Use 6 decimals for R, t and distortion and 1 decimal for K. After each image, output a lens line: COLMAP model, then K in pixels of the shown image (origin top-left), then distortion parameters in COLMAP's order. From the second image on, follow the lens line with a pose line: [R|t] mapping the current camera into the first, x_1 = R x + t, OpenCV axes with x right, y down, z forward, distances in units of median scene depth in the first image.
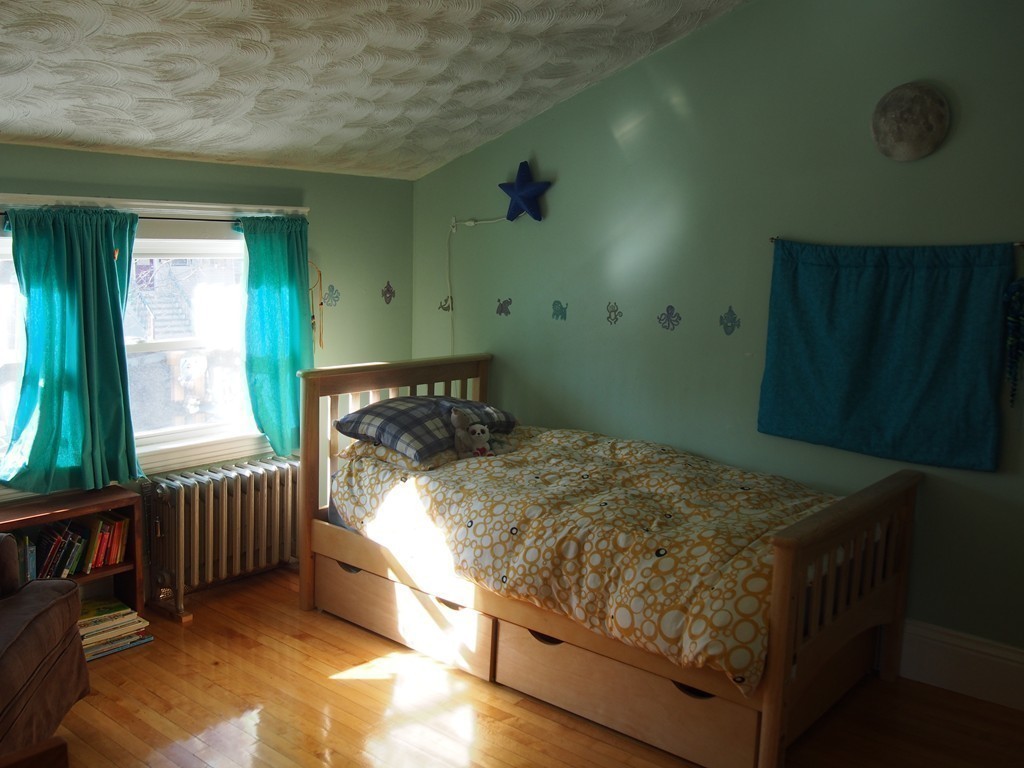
lens RADIAL K [[925.8, 0, 514.7], [0, 925.8, 368.9], [0, 0, 1]] dist [-0.005291, 0.003868]
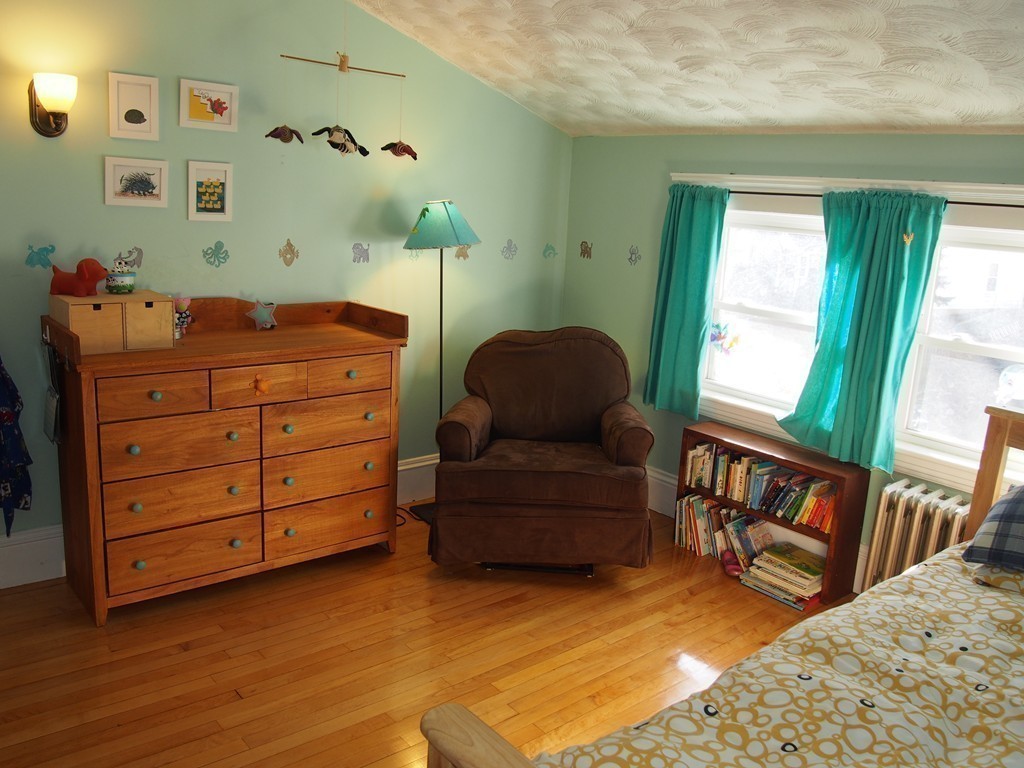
lens RADIAL K [[856.2, 0, 509.9], [0, 856.2, 355.3], [0, 0, 1]] dist [-0.012381, 0.008025]
pose [[-0.158344, 0.165513, -0.973413, 0.552015], [-0.199161, 0.960234, 0.195669, -0.102706], [0.967089, 0.224849, -0.119084, 0.759996]]
